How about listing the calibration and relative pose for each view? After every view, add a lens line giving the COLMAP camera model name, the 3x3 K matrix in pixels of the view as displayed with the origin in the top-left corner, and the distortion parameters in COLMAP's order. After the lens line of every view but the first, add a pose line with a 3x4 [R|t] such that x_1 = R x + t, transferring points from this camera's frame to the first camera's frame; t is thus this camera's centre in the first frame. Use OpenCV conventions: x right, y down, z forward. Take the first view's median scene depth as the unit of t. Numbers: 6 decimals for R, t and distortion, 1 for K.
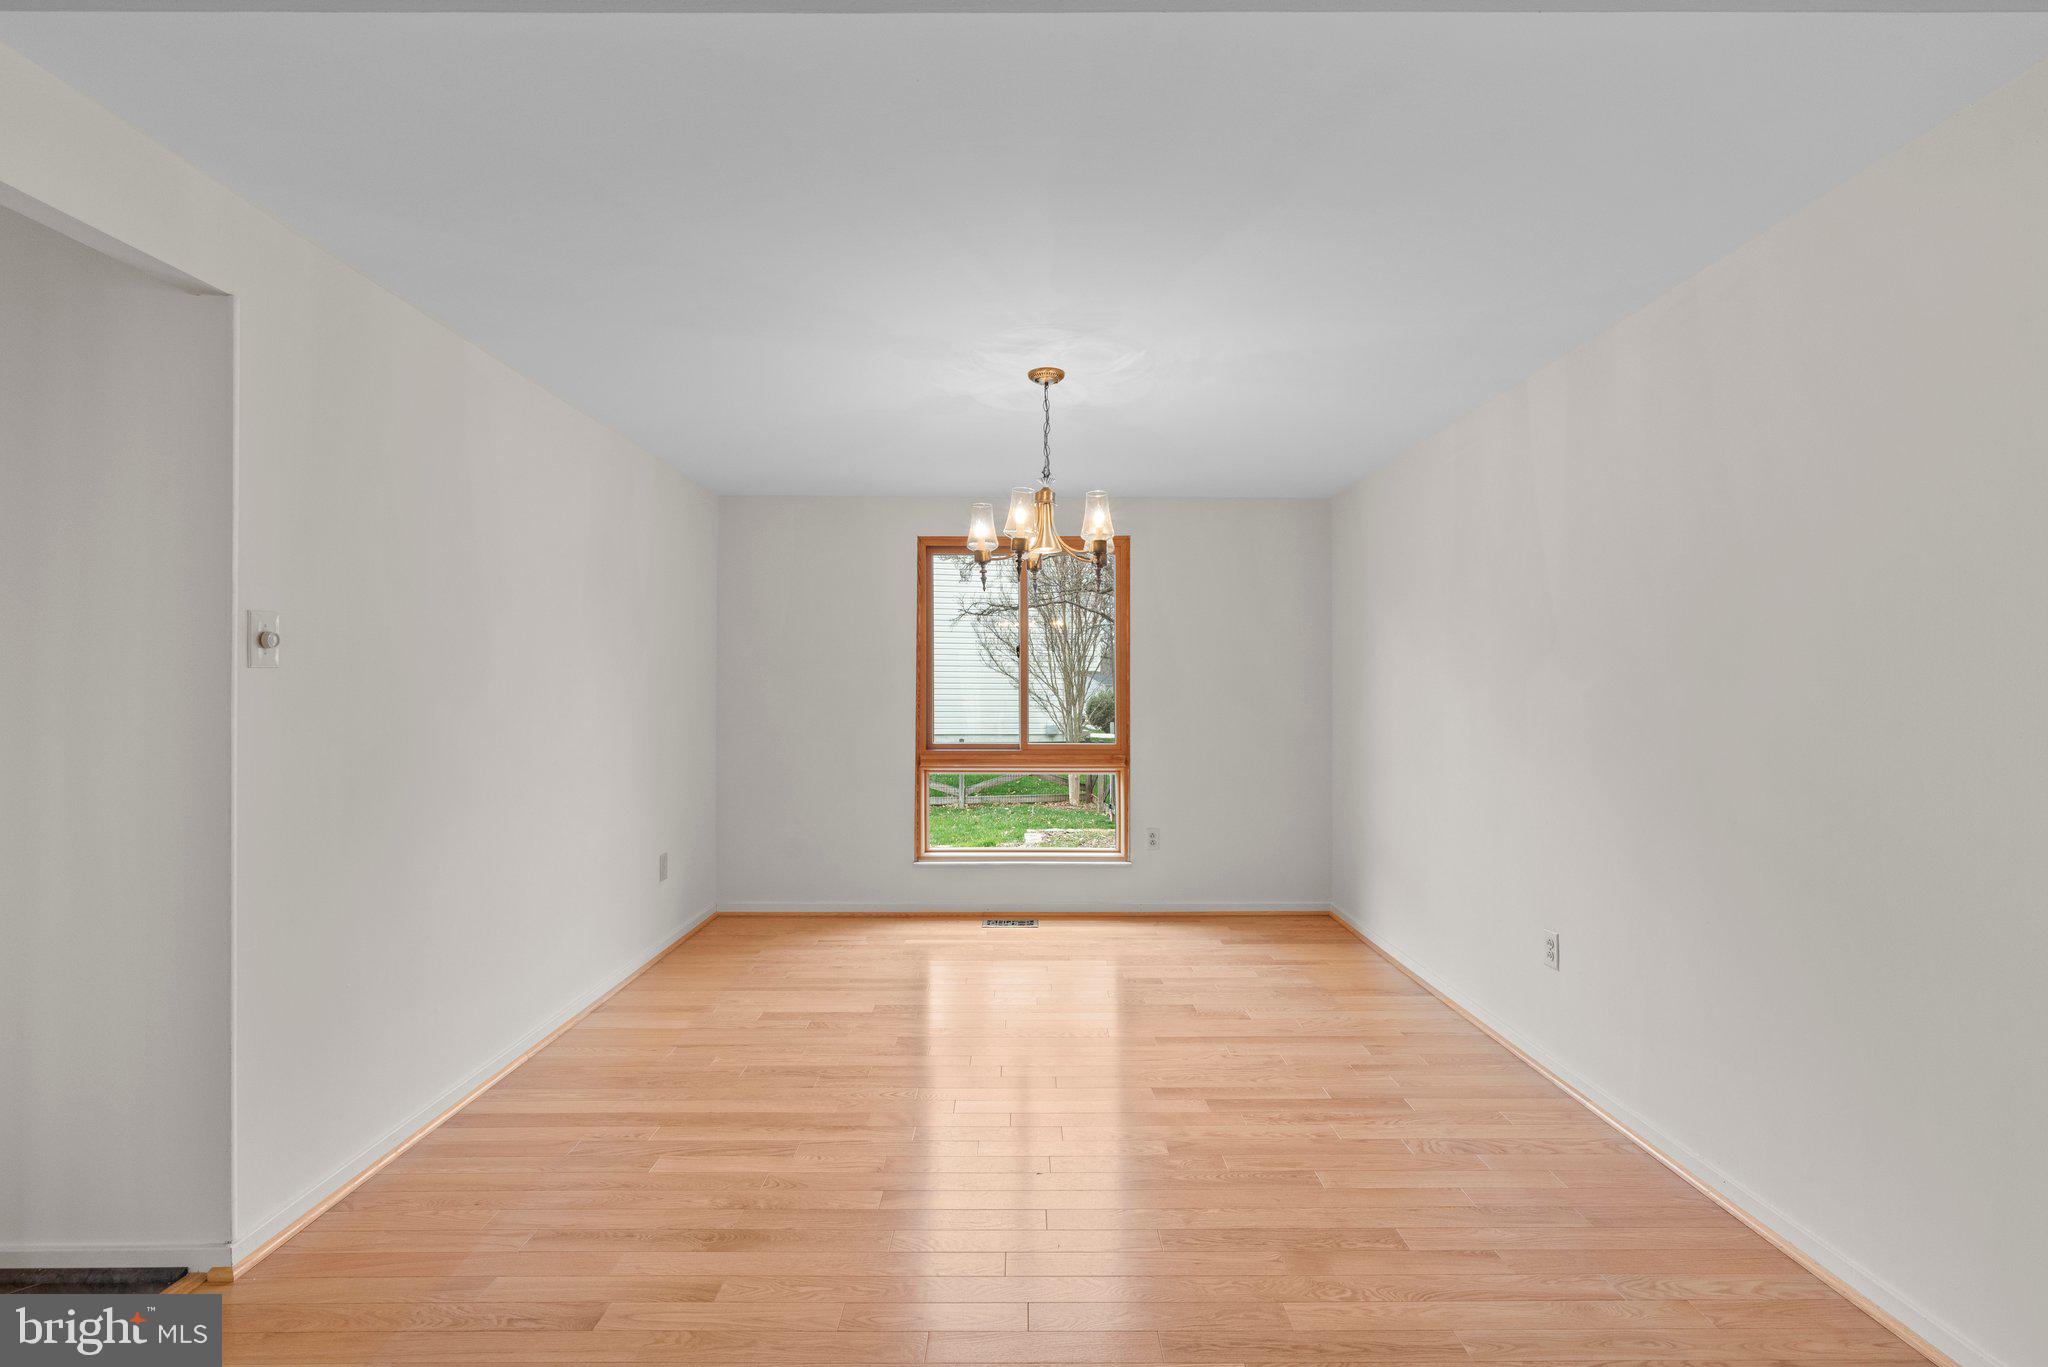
lens RADIAL K [[909.1, 0, 1045.1], [0, 909.1, 685.8], [0, 0, 1]] dist [0.002409, -0.000848]
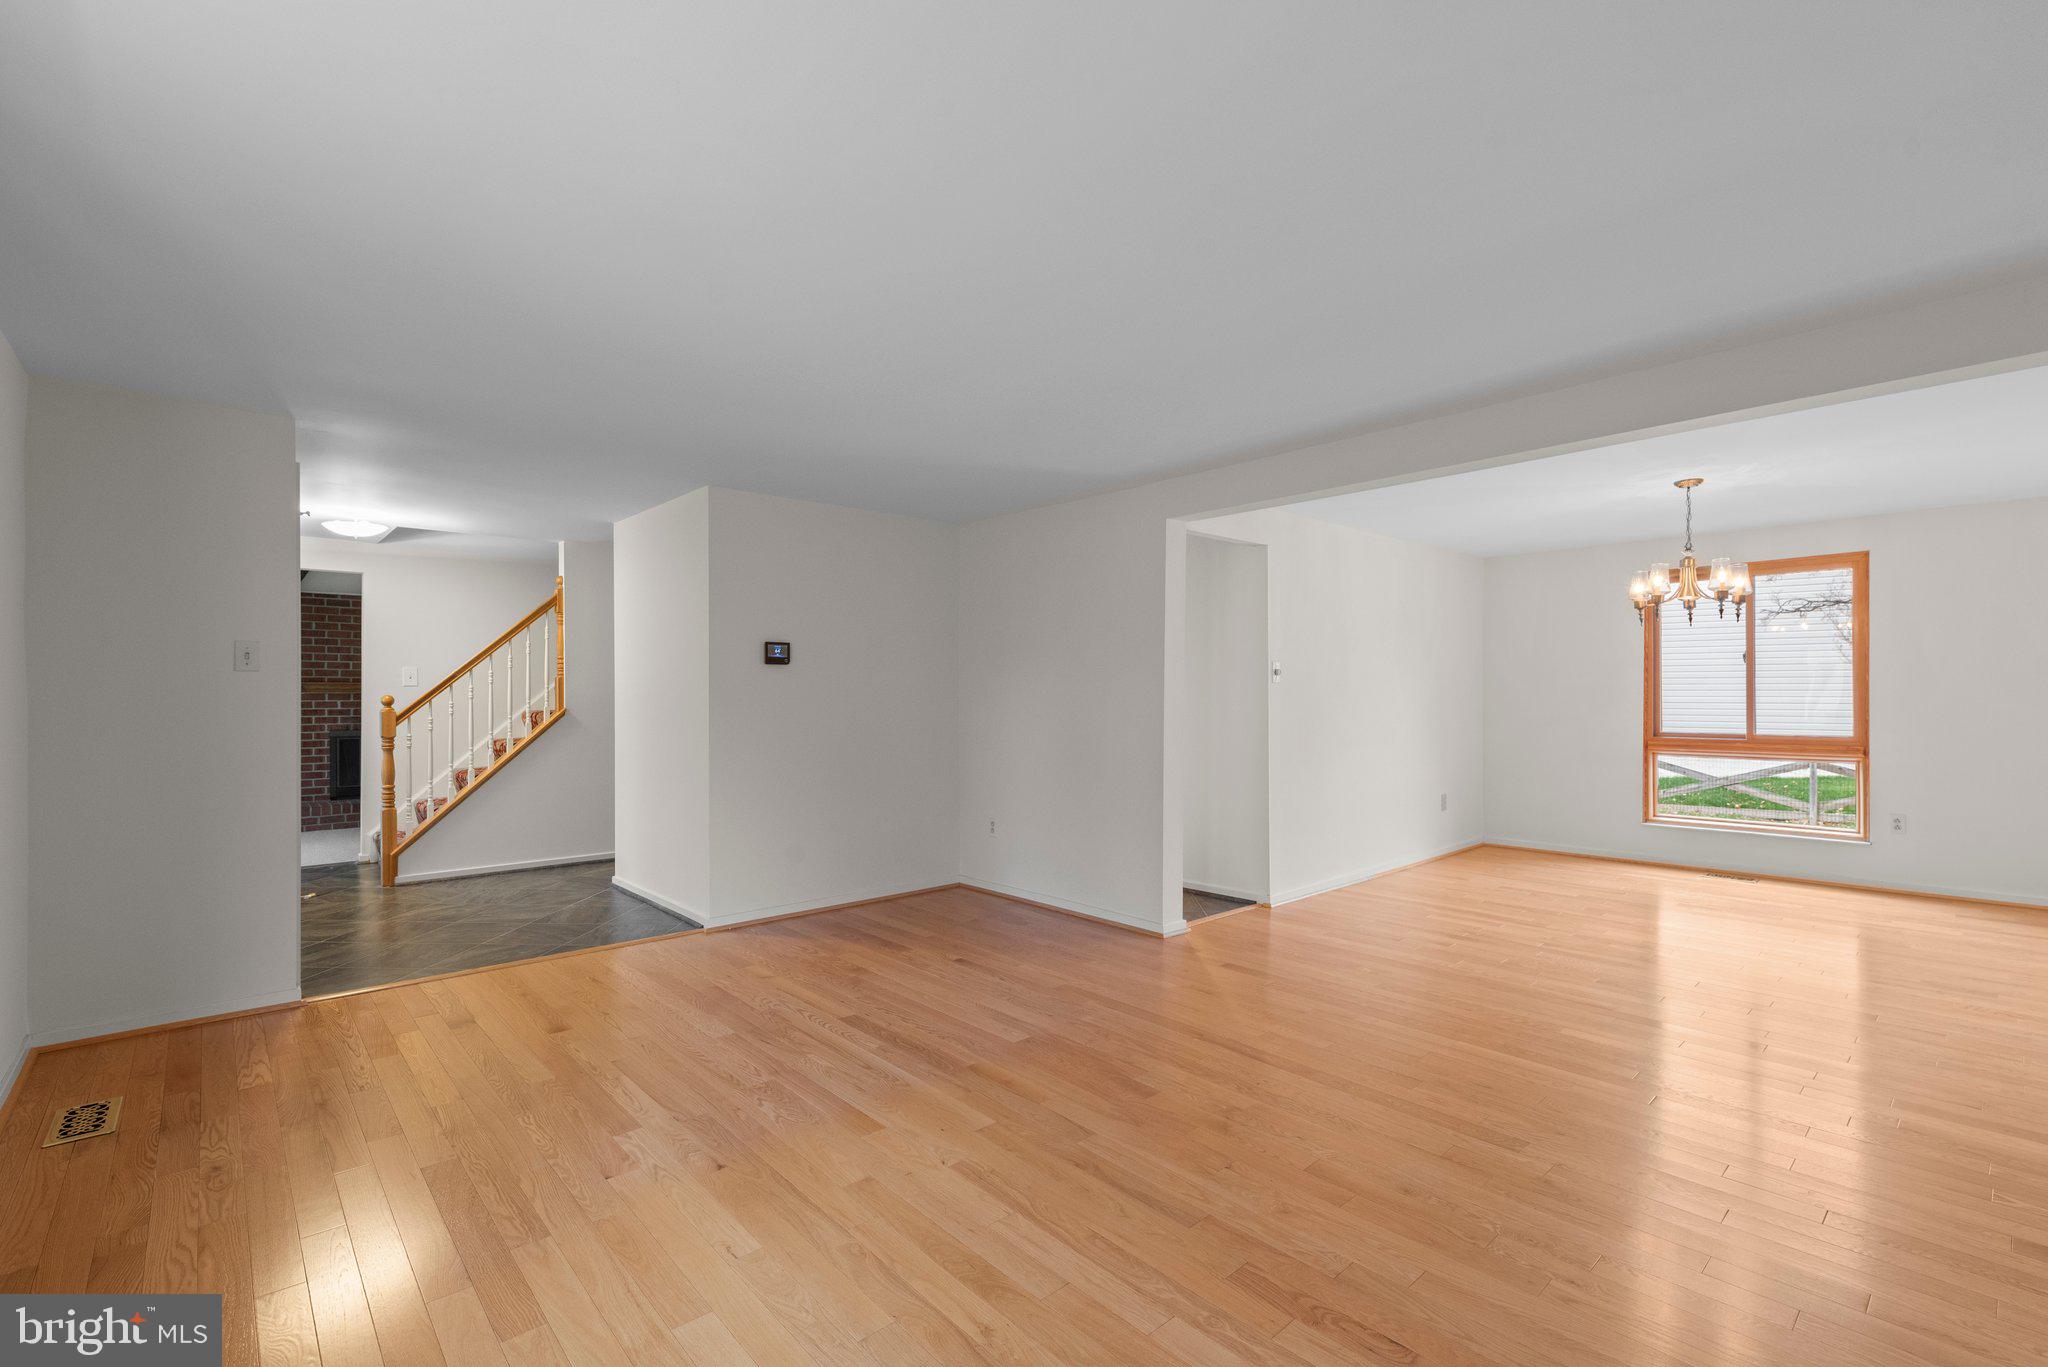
lens RADIAL K [[909.1, 0, 998.8], [0, 909.1, 687.6], [0, 0, 1]] dist [0.002409, -0.000848]
pose [[0.638677, -0.008187, -0.769431, 0.272525], [0.007371, 0.999963, -0.004521, -0.000097], [0.769439, -0.002784, 0.638714, -0.541603]]
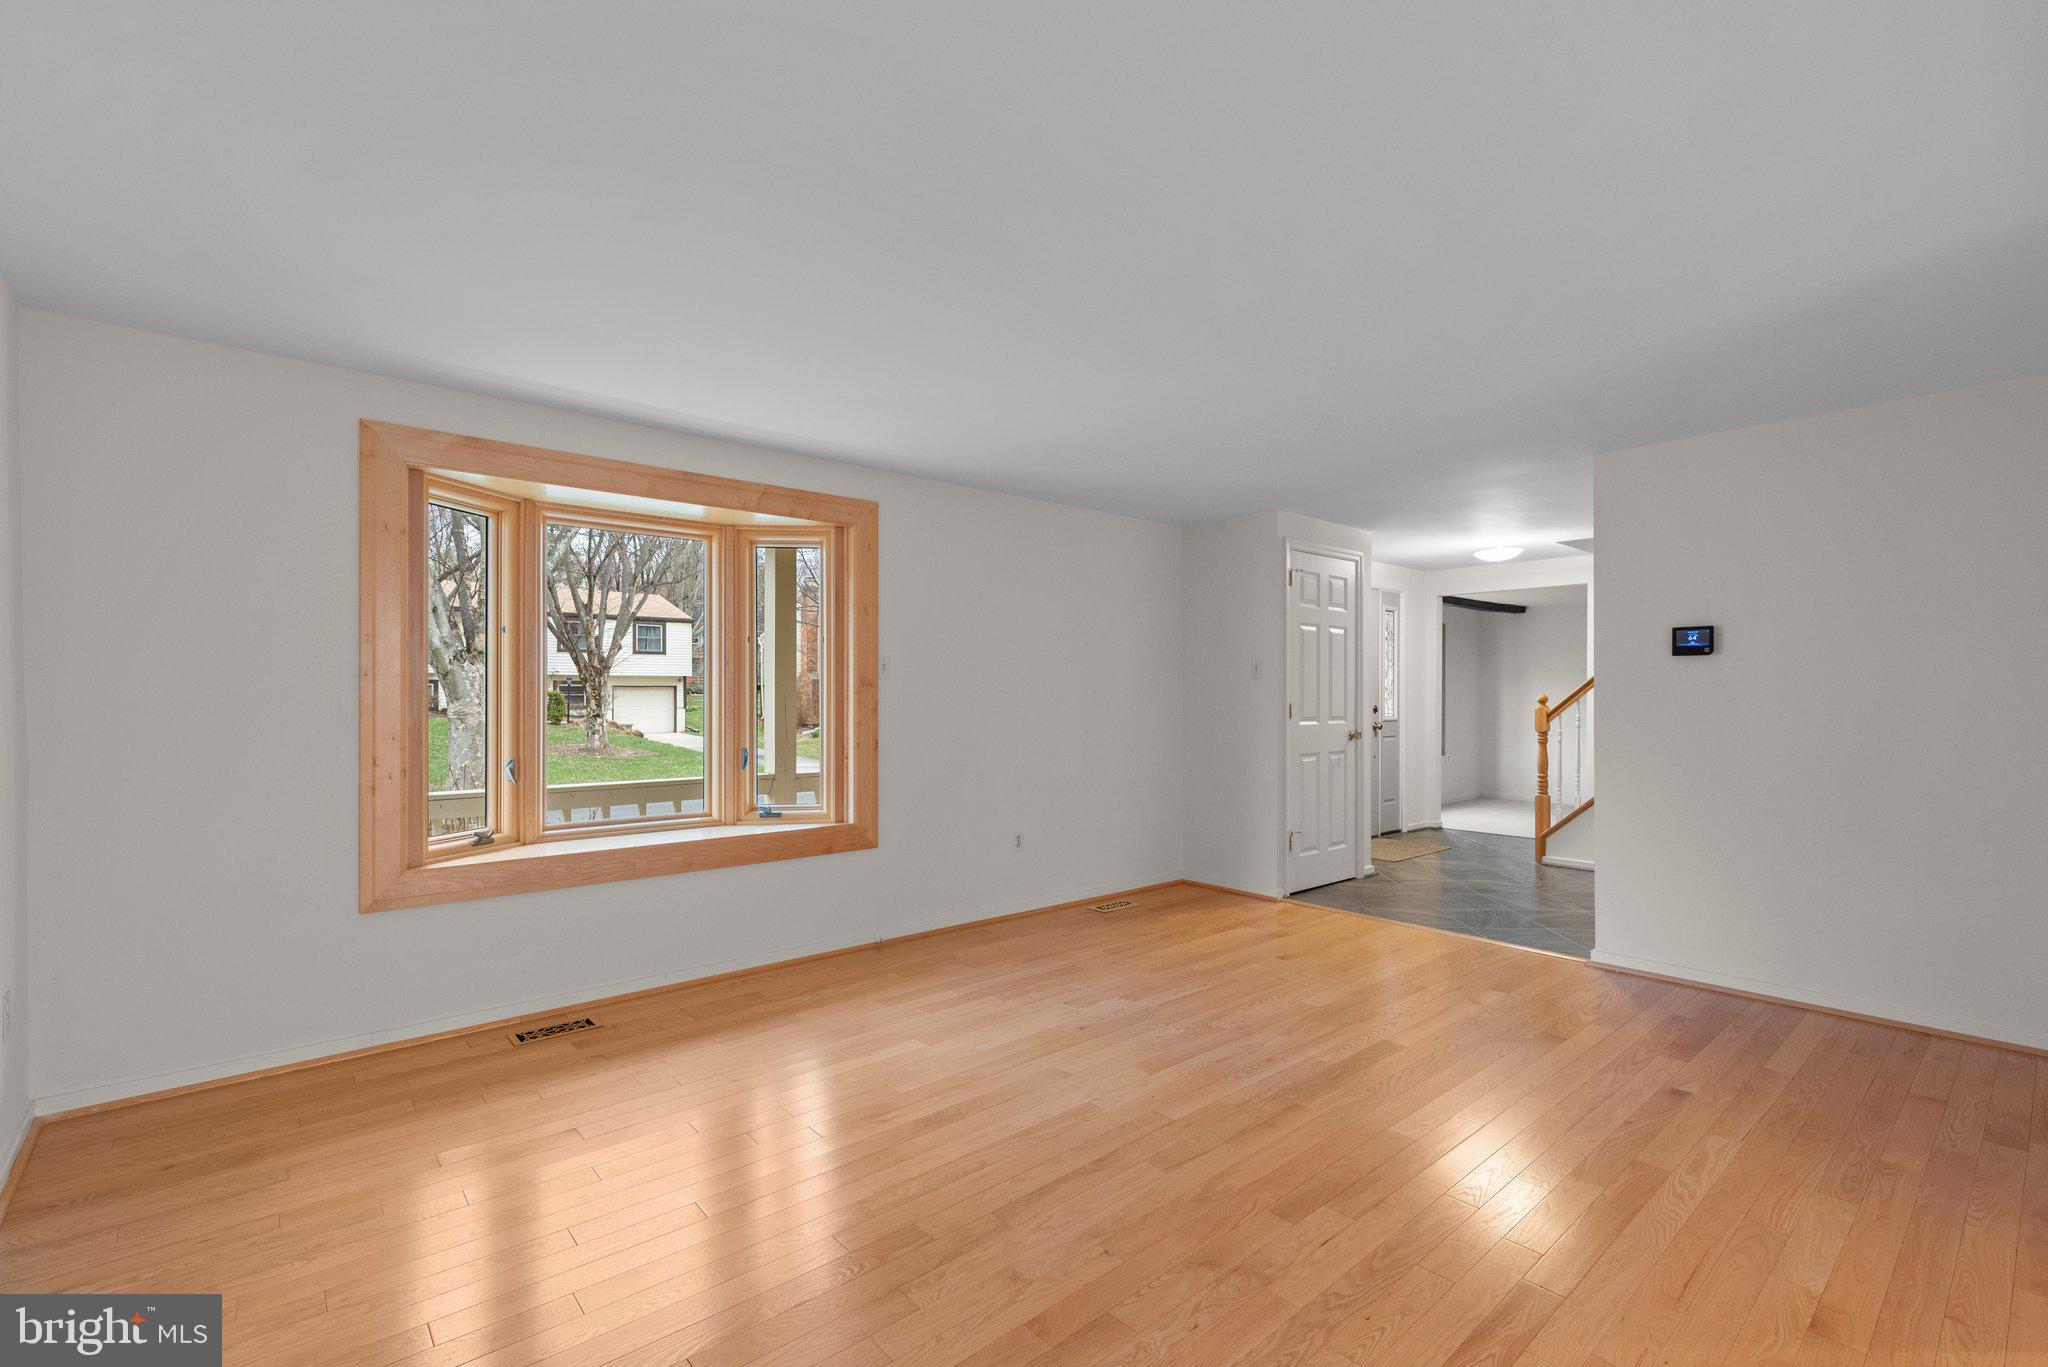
lens RADIAL K [[909.1, 0, 1056.2], [0, 909.1, 696.1], [0, 0, 1]] dist [0.002409, -0.000848]
pose [[-0.763994, -0.001044, -0.645223, 0.257730], [0.000988, 0.999996, -0.002789, 0.004292], [0.645223, -0.002768, -0.763990, 0.179058]]
